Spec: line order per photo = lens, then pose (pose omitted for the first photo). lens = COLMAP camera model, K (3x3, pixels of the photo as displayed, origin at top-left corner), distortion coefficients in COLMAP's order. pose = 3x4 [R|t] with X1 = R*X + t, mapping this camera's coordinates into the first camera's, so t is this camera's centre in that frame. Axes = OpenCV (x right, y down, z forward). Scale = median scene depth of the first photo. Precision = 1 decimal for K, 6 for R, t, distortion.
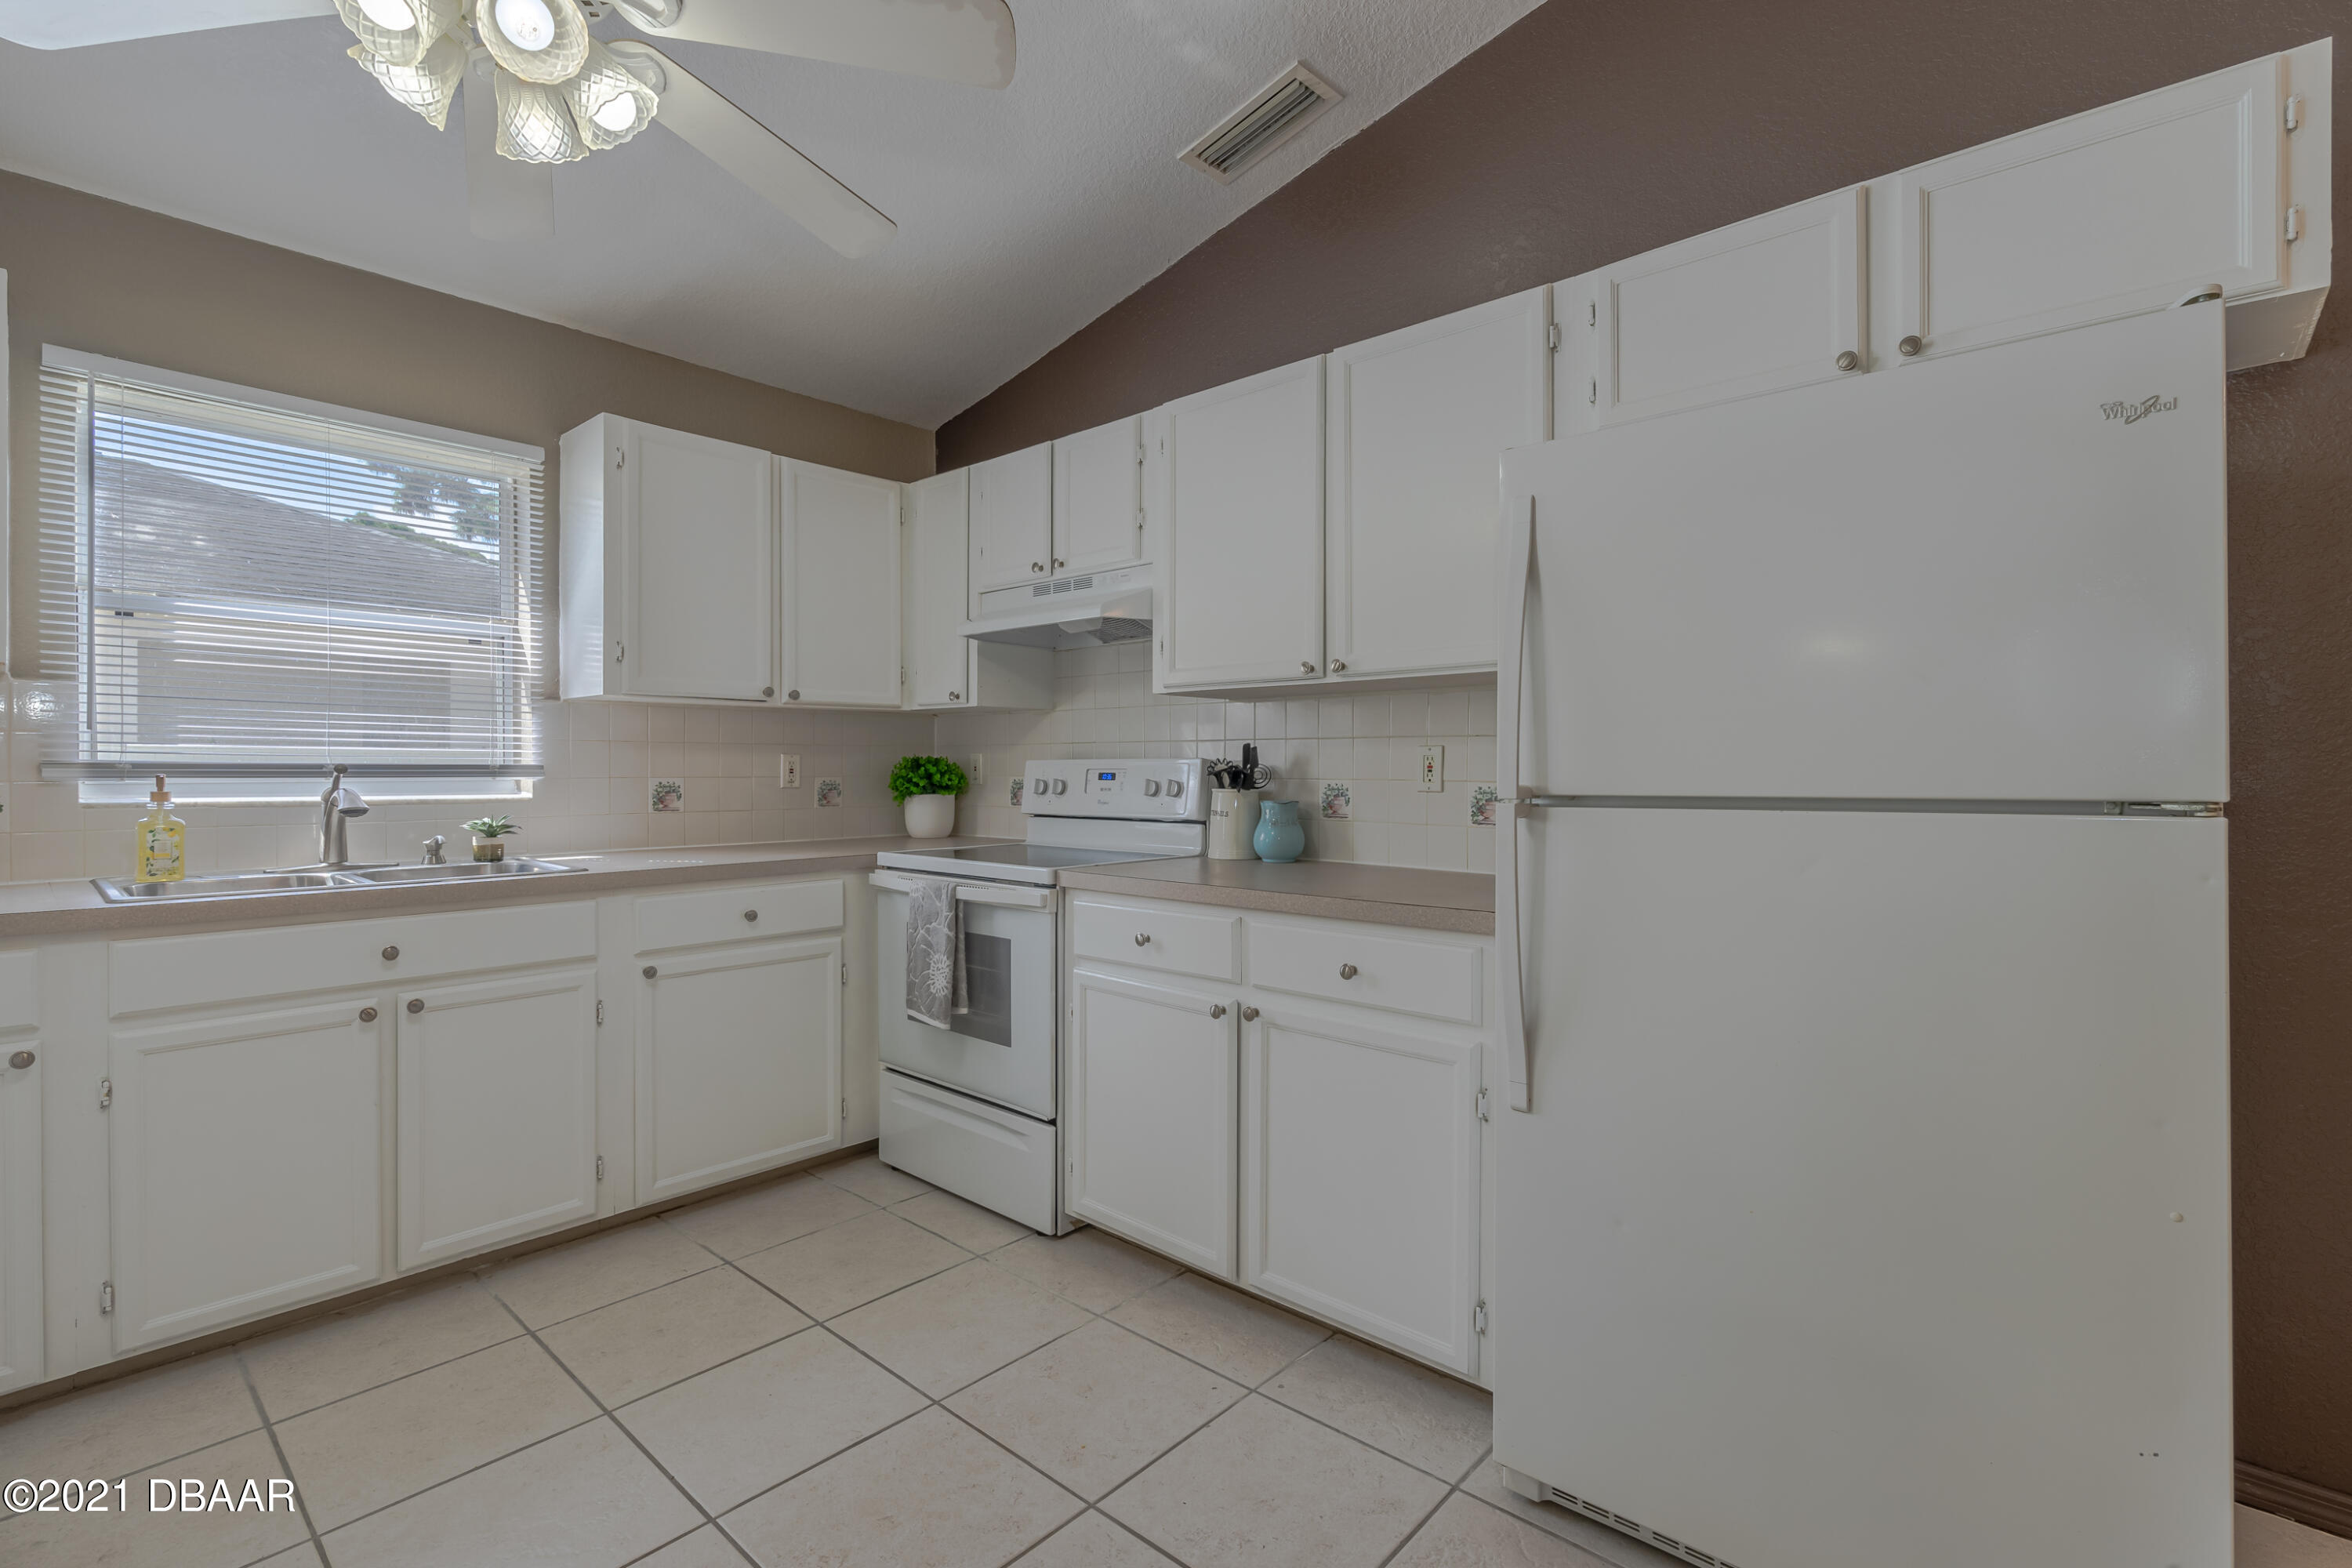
lens RADIAL K [[1072.3, 0, 1178.1], [0, 1072.3, 777.5], [0, 0, 1]] dist [-0.001613, 0.002219]
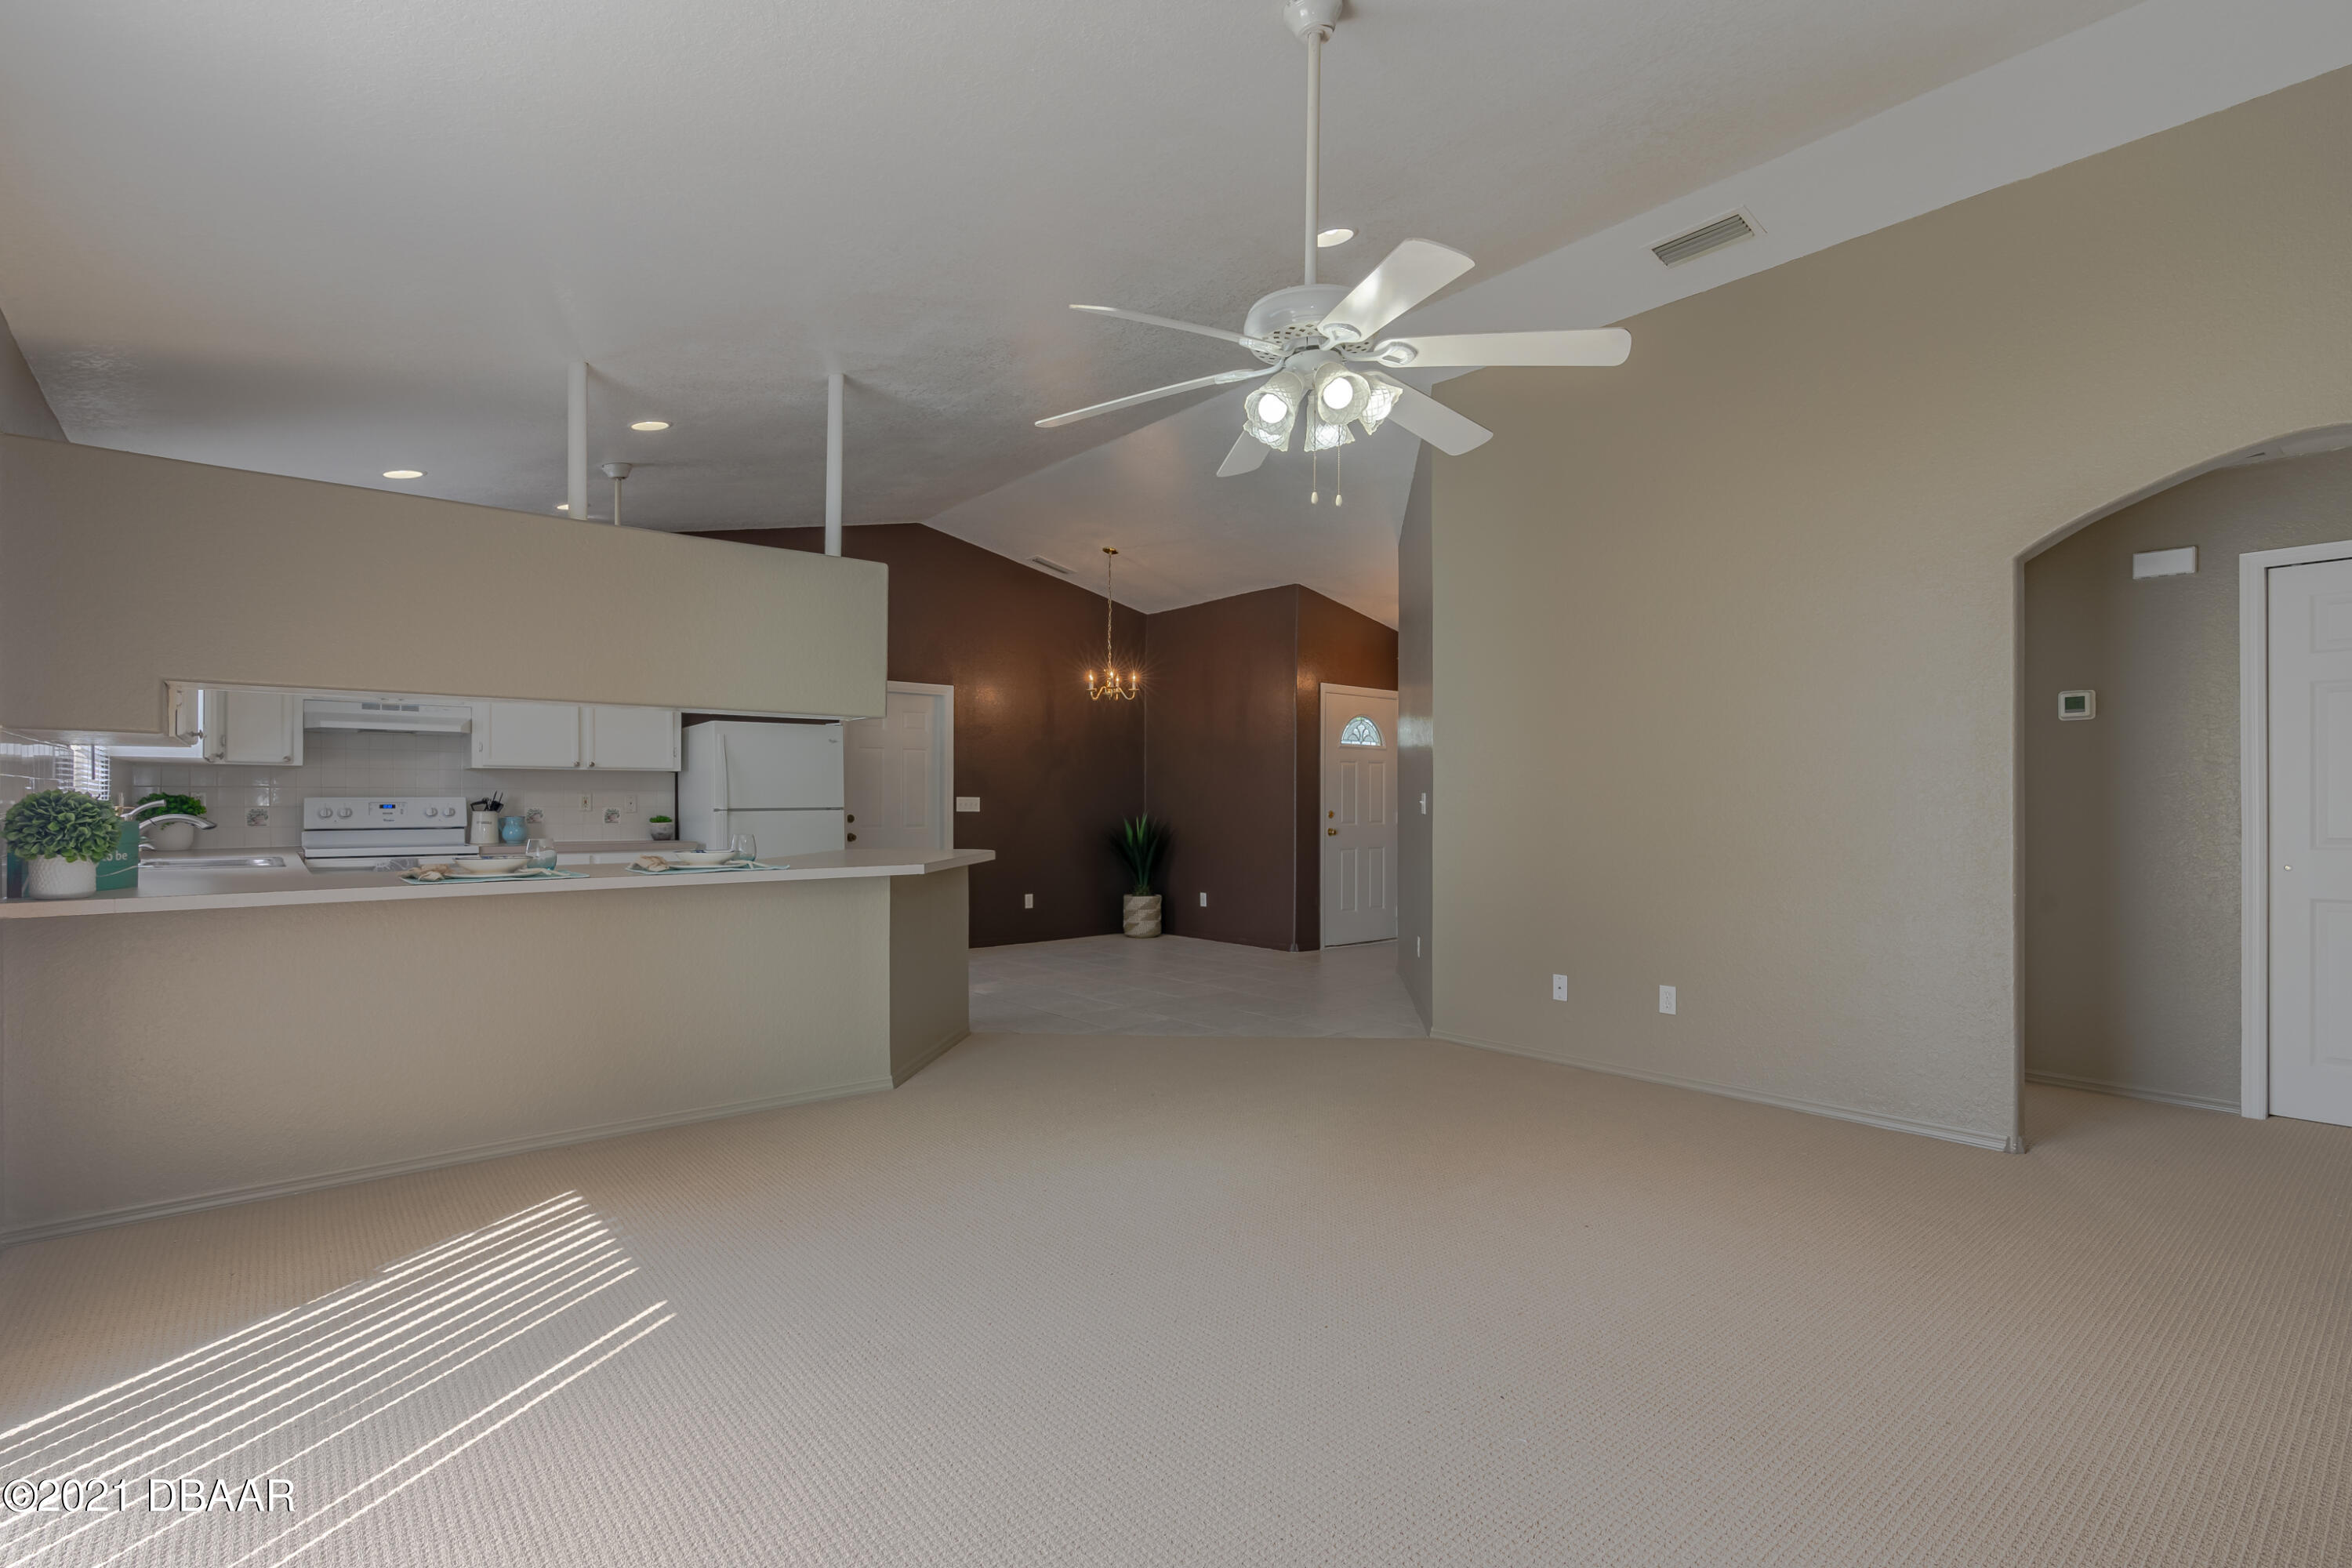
lens RADIAL K [[1072.3, 0, 1174.6], [0, 1072.3, 781.9], [0, 0, 1]] dist [-0.001613, 0.002219]
pose [[0.166191, 0.018499, 0.985920, -2.022663], [0.009977, 0.999741, -0.020441, 0.009445], [-0.986043, 0.013234, 0.165963, -0.805539]]
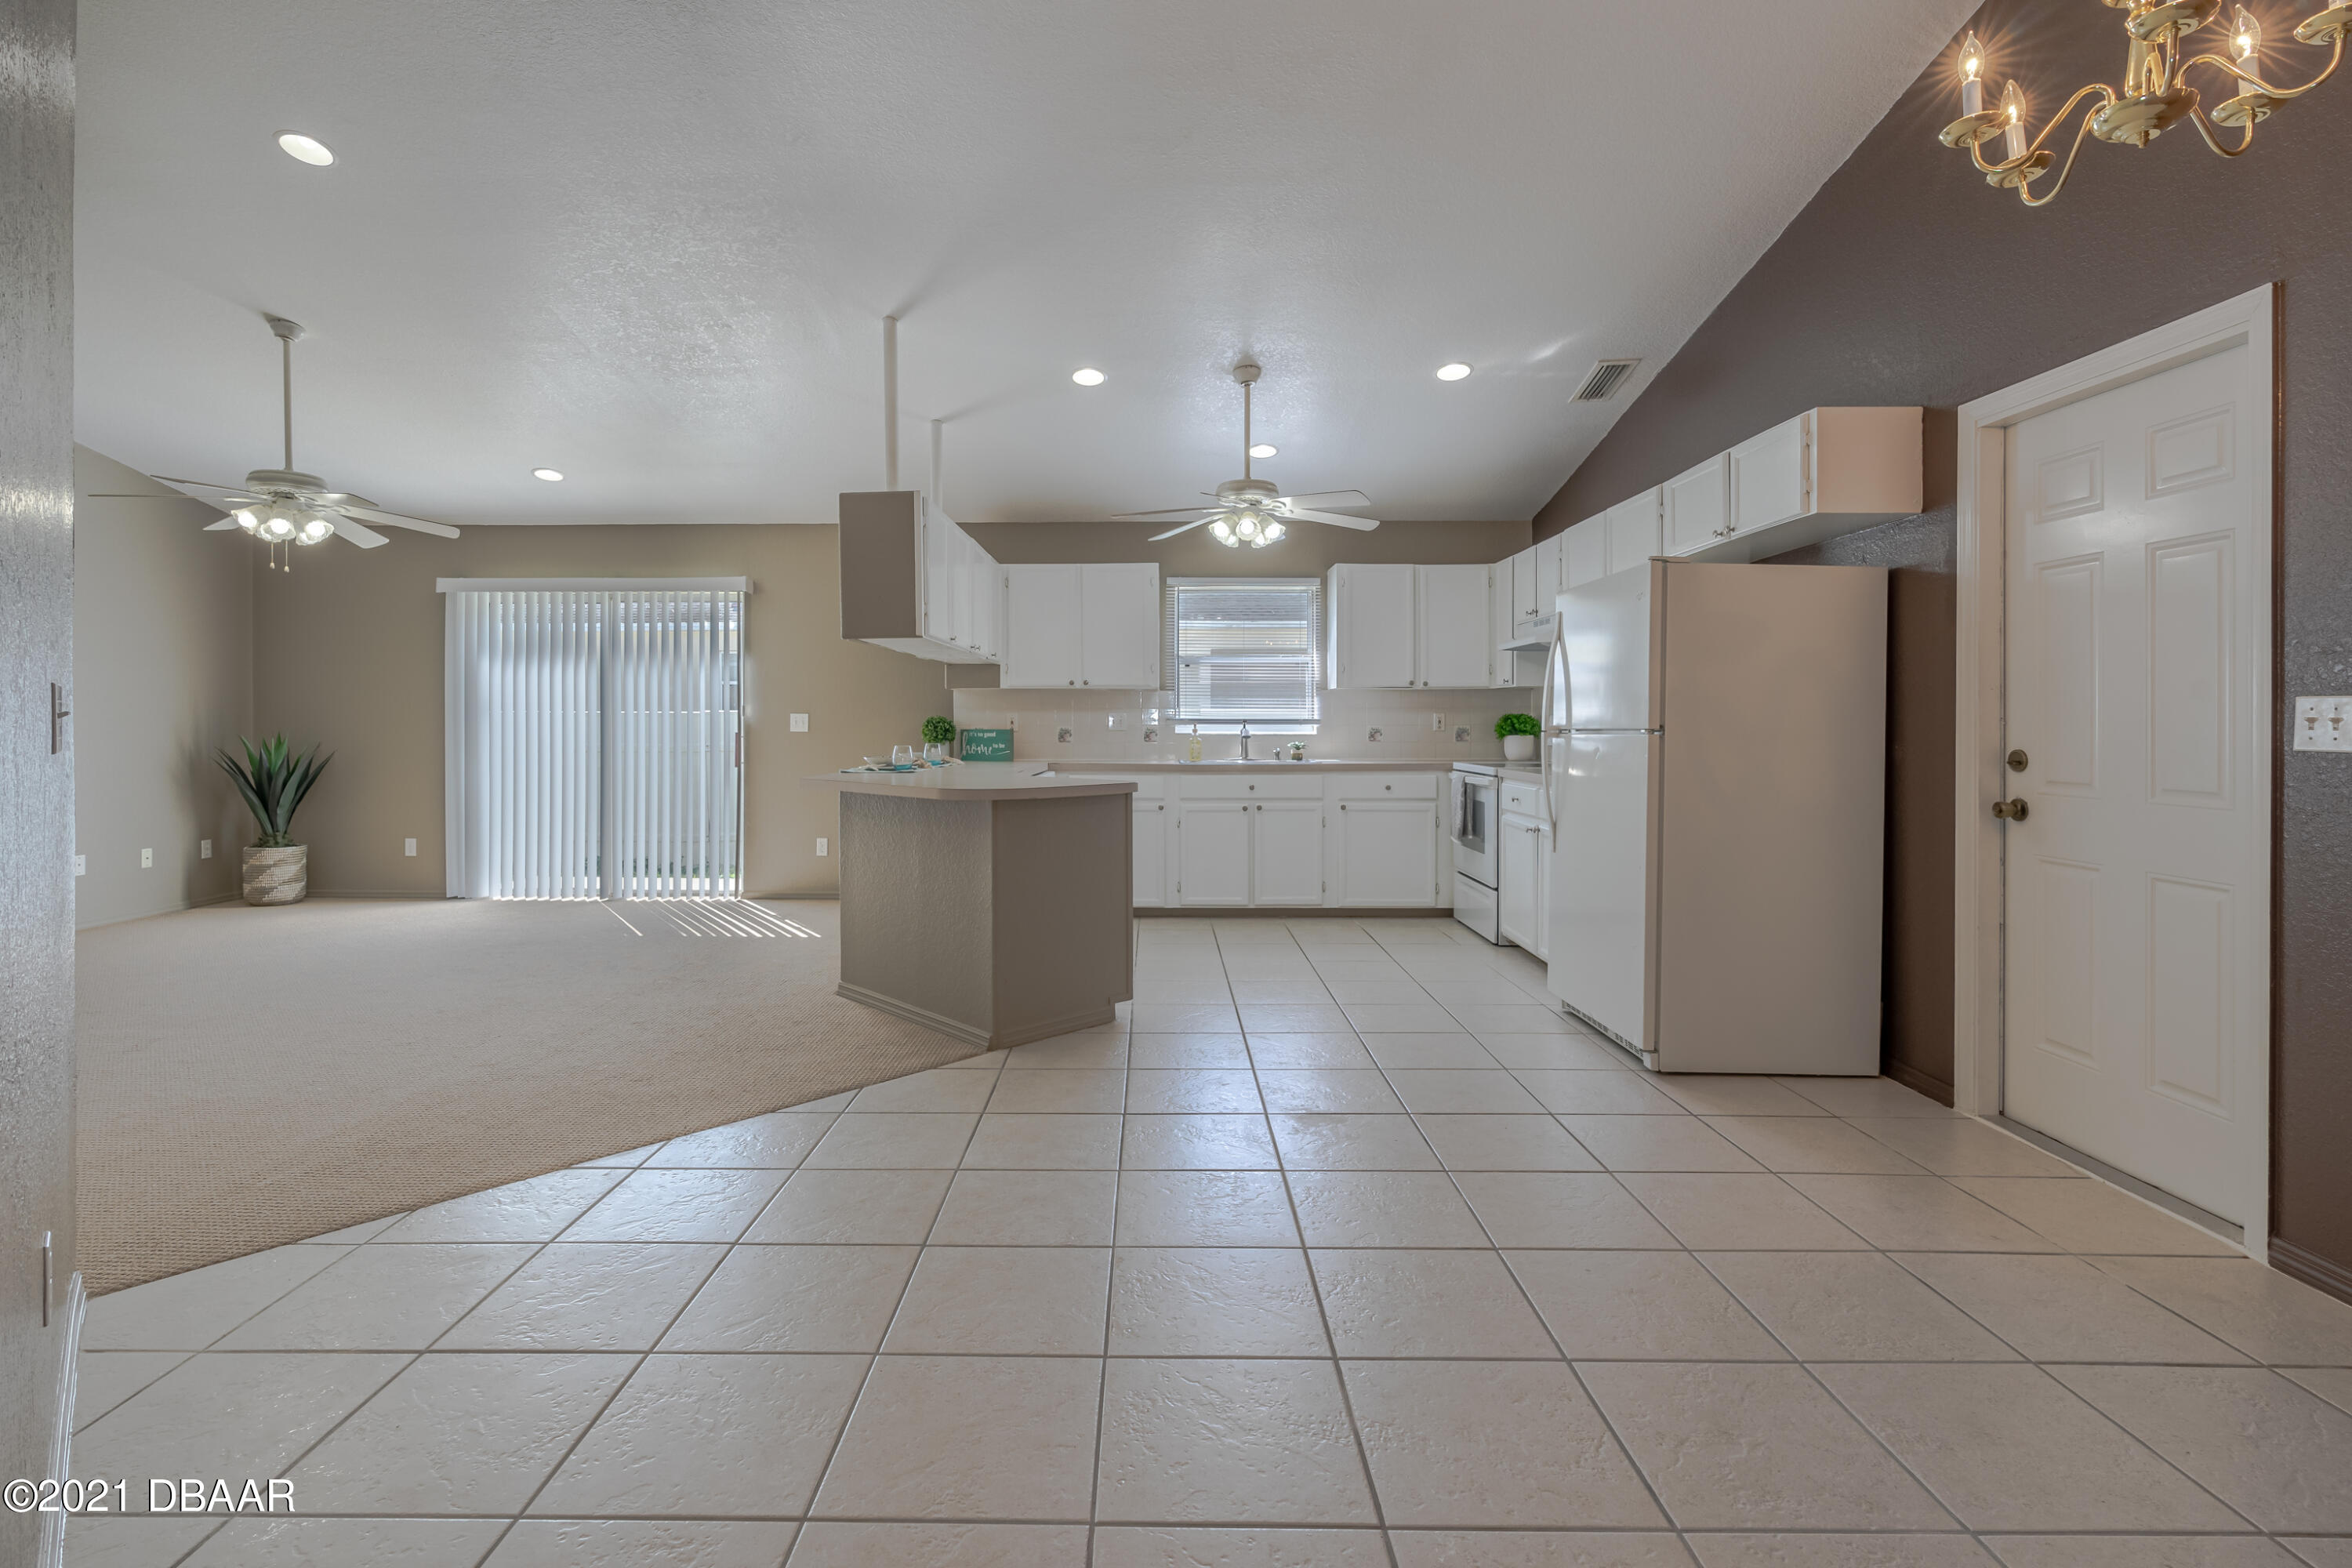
lens RADIAL K [[1072.3, 0, 1111.2], [0, 1072.3, 723.8], [0, 0, 1]] dist [-0.001613, 0.002219]
pose [[0.642822, -0.001259, -0.766014, 0.946905], [-0.005021, 0.999970, -0.005858, 0.014616], [0.765999, 0.007612, 0.642797, -0.867792]]
